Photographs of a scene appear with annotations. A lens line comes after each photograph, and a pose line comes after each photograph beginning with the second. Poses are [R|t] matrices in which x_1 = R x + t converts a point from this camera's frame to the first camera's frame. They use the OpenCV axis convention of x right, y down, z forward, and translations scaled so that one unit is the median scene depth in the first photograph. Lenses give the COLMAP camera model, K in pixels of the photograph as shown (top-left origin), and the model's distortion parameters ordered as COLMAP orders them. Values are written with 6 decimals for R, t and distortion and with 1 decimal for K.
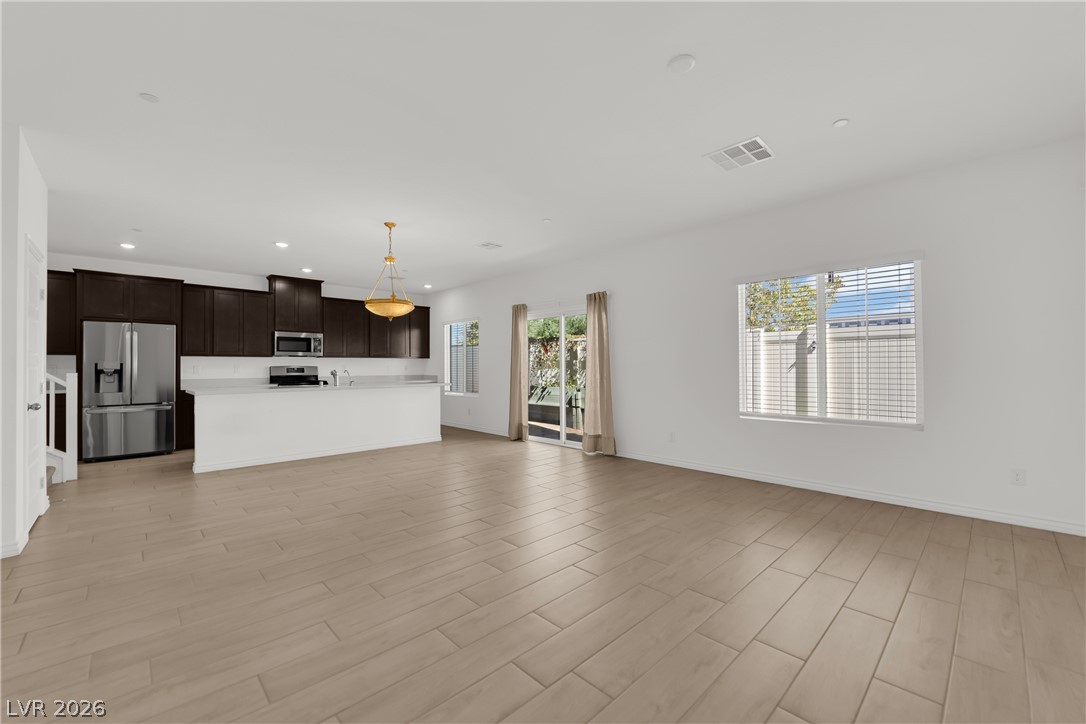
lens RADIAL K [[437.6, 0, 543.0], [0, 437.6, 362.2], [0, 0, 1]] dist [-0.009309, -0.000728]
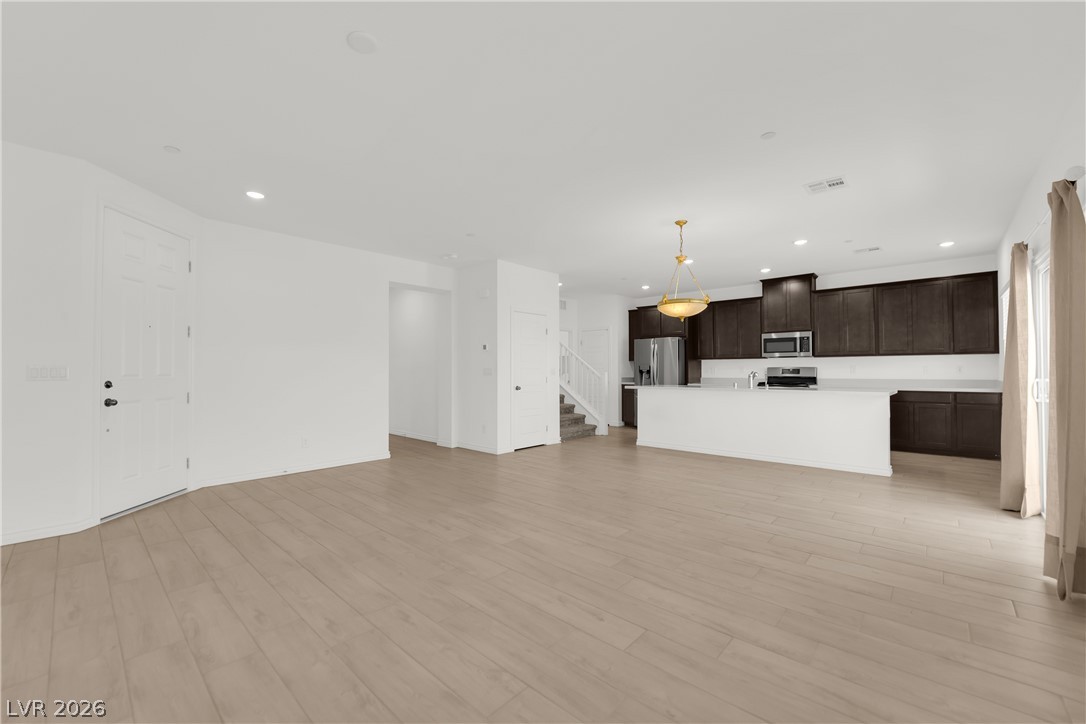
lens RADIAL K [[437.6, 0, 541.5], [0, 437.6, 368.7], [0, 0, 1]] dist [-0.009309, -0.000728]
pose [[0.064213, 0.000593, -0.997936, 0.388999], [0.016112, 0.999869, 0.001631, 0.002426], [0.997806, -0.016183, 0.064195, 0.409395]]
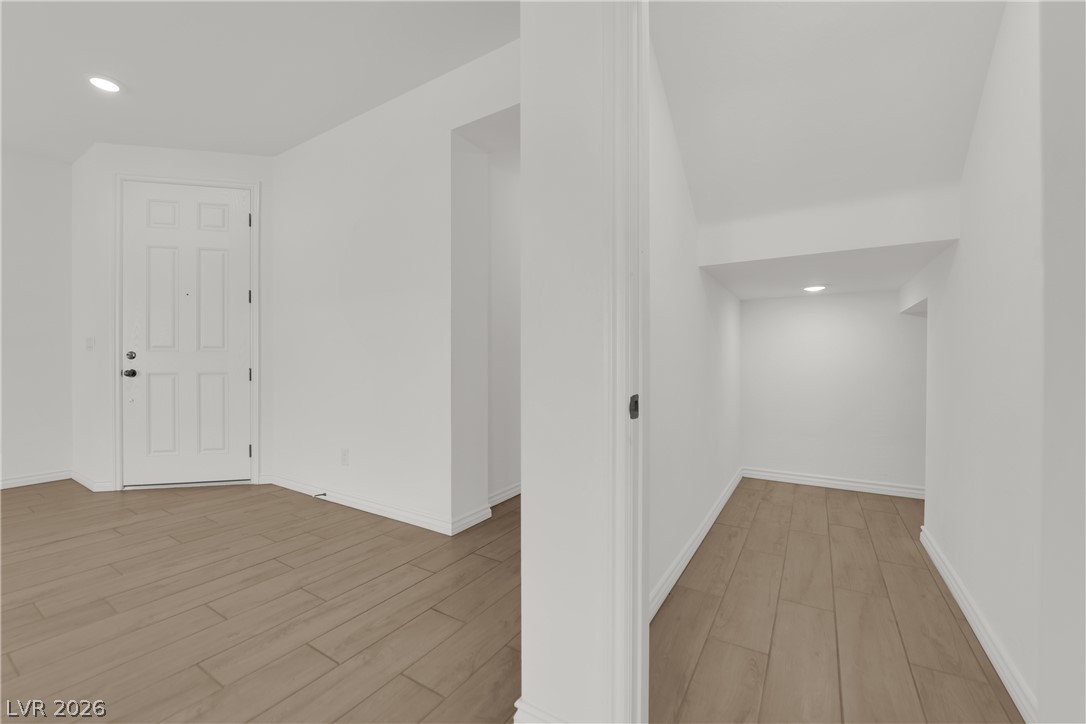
lens RADIAL K [[437.6, 0, 536.3], [0, 437.6, 360.7], [0, 0, 1]] dist [-0.009309, -0.000728]
pose [[-0.969128, -0.003509, -0.246533, -0.425579], [-0.000924, 0.999943, -0.010602, 0.023642], [0.246556, -0.010047, -0.969076, 0.541932]]
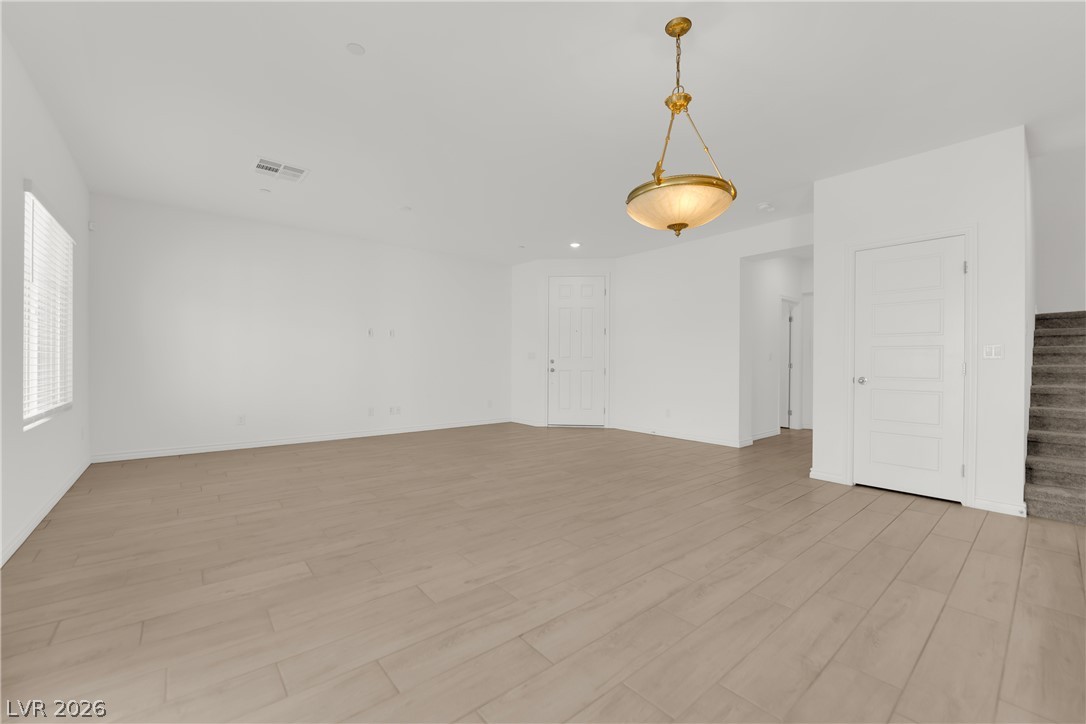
lens RADIAL K [[437.6, 0, 539.1], [0, 437.6, 359.2], [0, 0, 1]] dist [-0.009309, -0.000728]
pose [[-0.997406, -0.000239, 0.071977, -0.153368], [-0.001791, 0.999767, -0.021505, 0.029305], [-0.071955, -0.021578, -0.997174, 0.957155]]
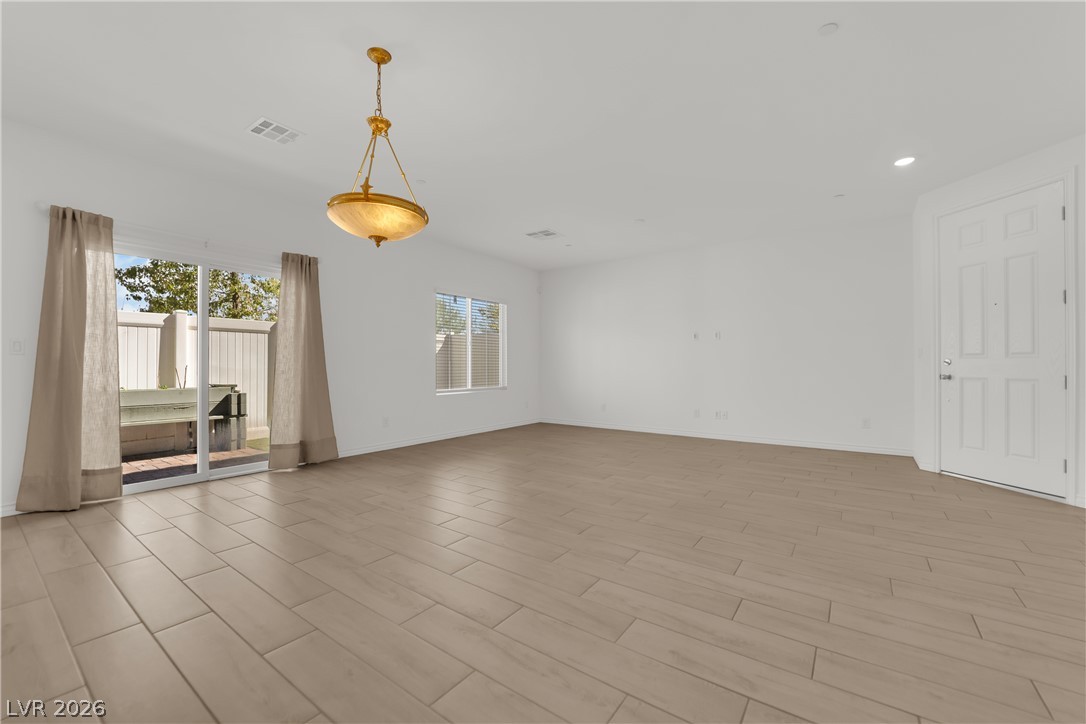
lens RADIAL K [[437.6, 0, 547.8], [0, 437.6, 363.5], [0, 0, 1]] dist [-0.009309, -0.000728]
pose [[-0.184709, 0.005594, 0.982777, -0.570999], [-0.011068, 0.999909, -0.007771, 0.024765], [-0.982731, -0.012313, -0.184631, 0.586940]]
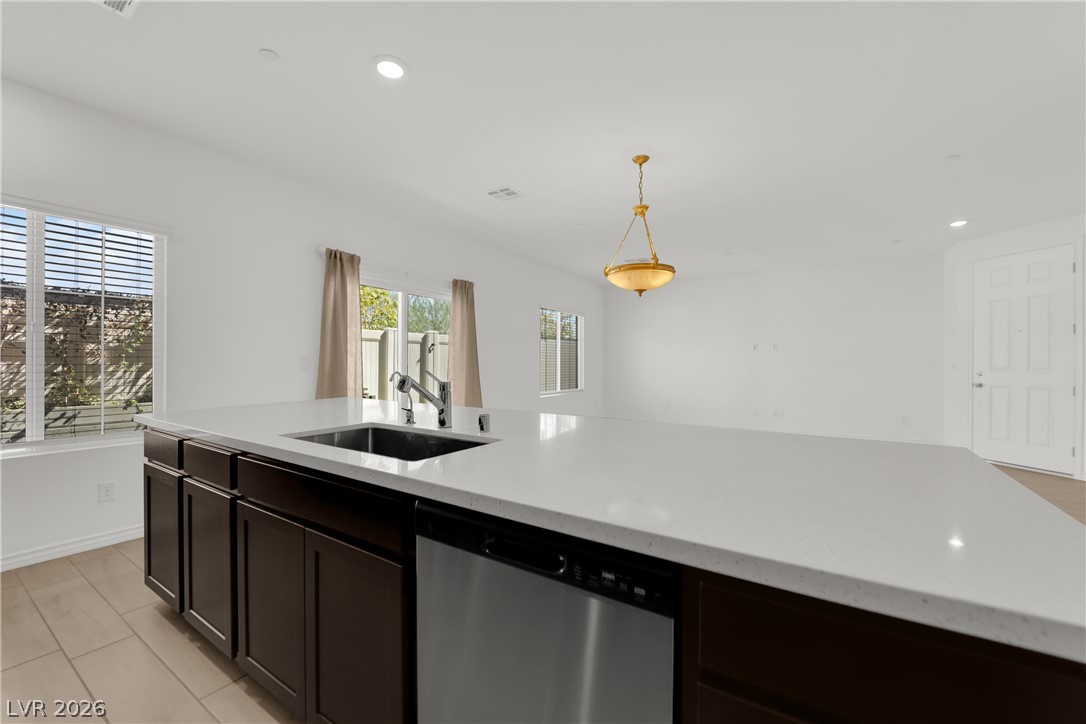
lens RADIAL K [[437.6, 0, 545.9], [0, 437.6, 365.0], [0, 0, 1]] dist [-0.009309, -0.000728]
pose [[-0.229861, -0.001064, 0.973223, -0.655832], [-0.017443, 0.999843, -0.003027, 0.012981], [-0.973067, -0.017672, -0.229843, 0.851888]]
